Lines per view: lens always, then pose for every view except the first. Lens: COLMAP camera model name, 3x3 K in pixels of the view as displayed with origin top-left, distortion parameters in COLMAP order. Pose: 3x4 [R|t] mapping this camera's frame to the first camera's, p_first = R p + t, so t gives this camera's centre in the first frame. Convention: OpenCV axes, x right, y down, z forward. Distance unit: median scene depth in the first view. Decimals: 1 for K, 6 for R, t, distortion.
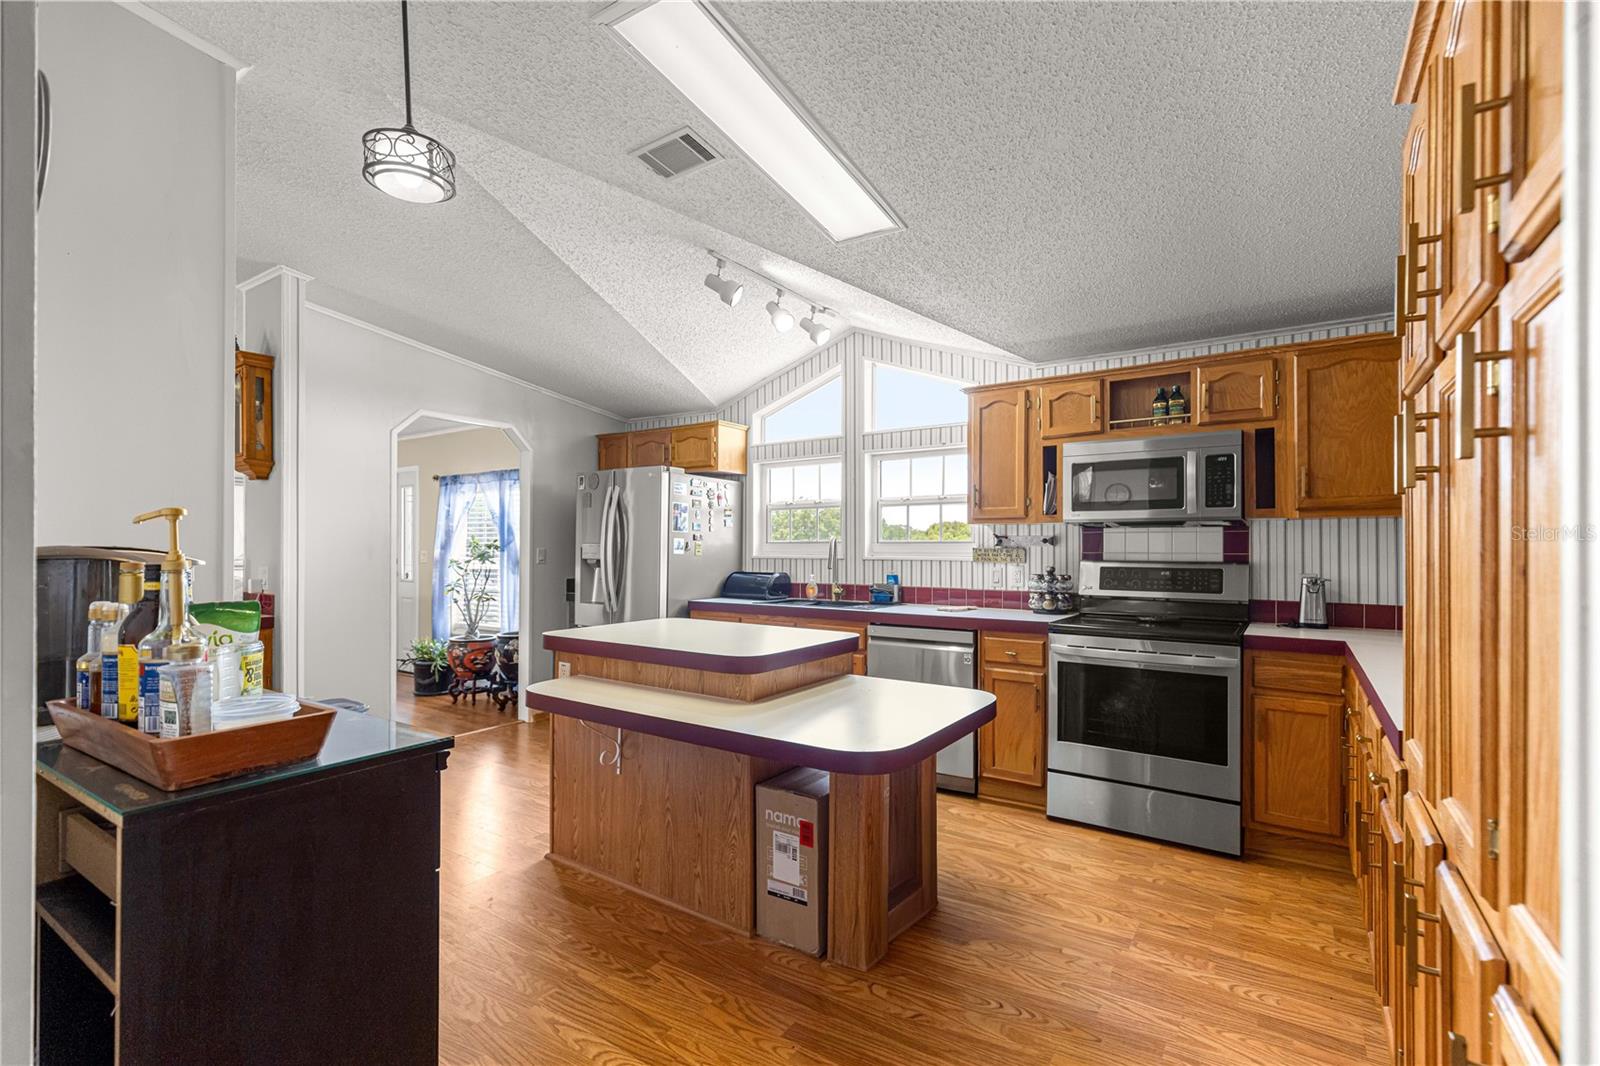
lens RADIAL K [[717.5, 0, 802.3], [0, 717.5, 540.3], [0, 0, 1]] dist [0.000114, -0.000759]
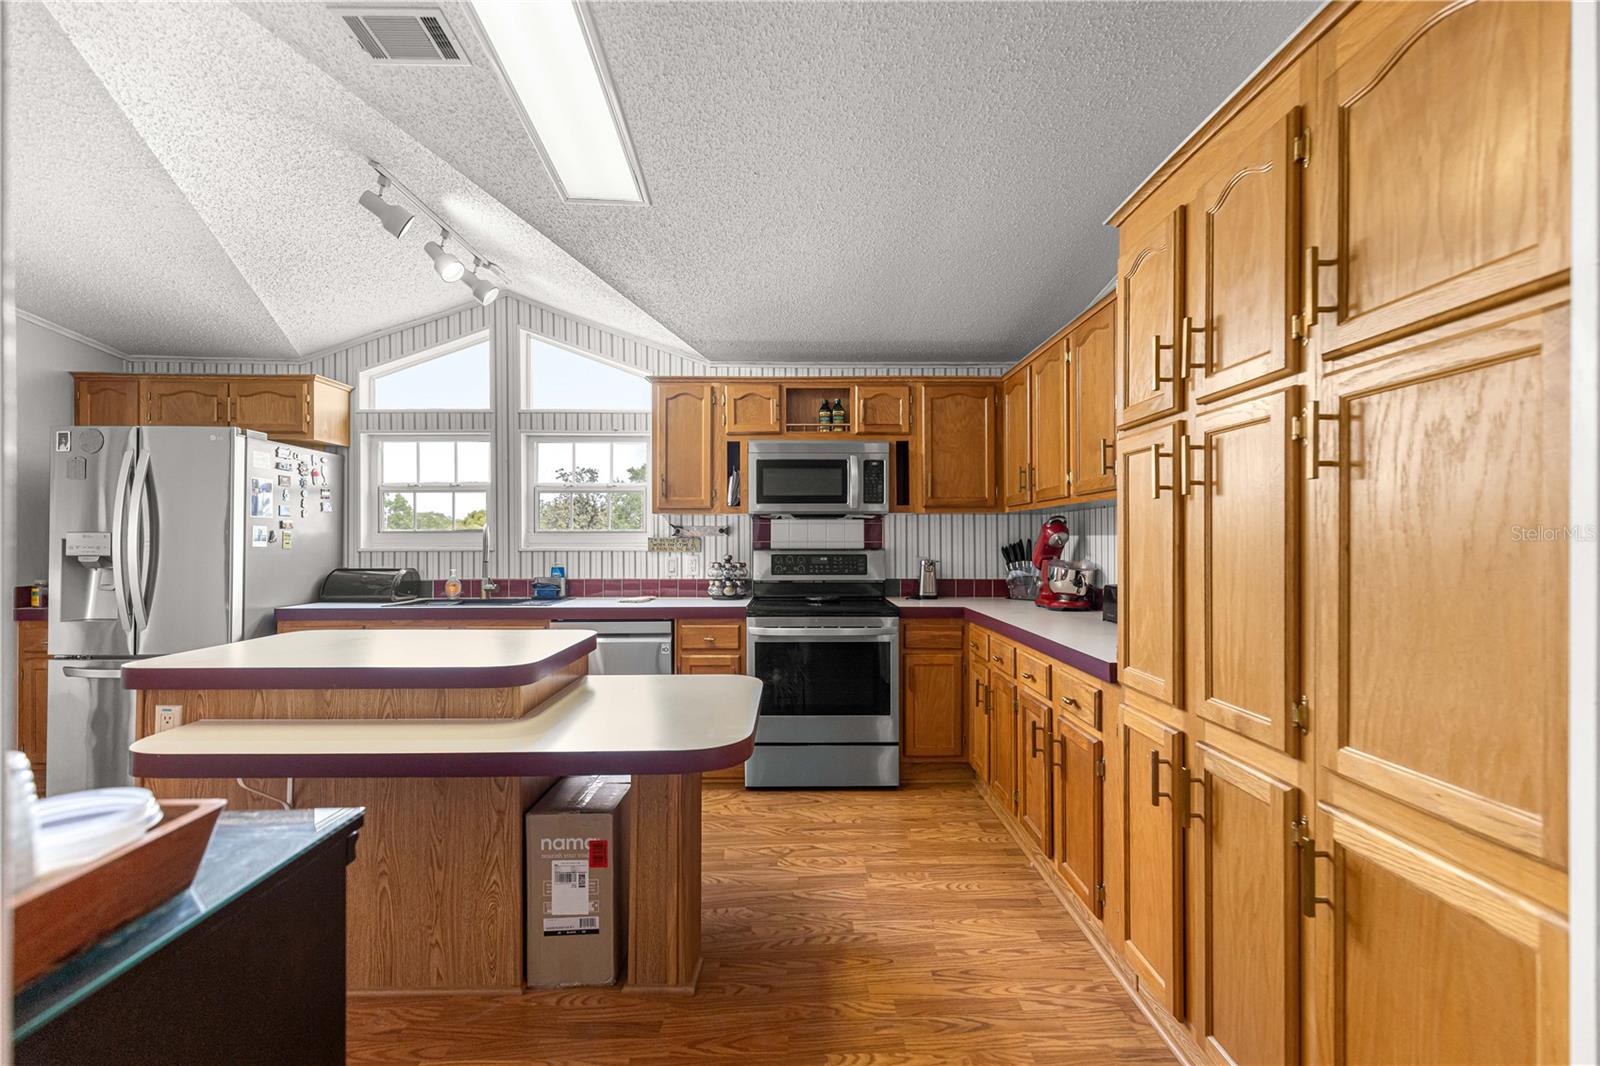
lens RADIAL K [[720.8, 0, 806.1], [0, 720.8, 534.6], [0, 0, 1]] dist [0.001512, -0.000385]
pose [[0.810830, 0.000828, 0.585281, -0.200826], [-0.003516, 0.999988, 0.003456, 0.002347], [-0.585271, -0.004860, 0.810823, 0.073087]]
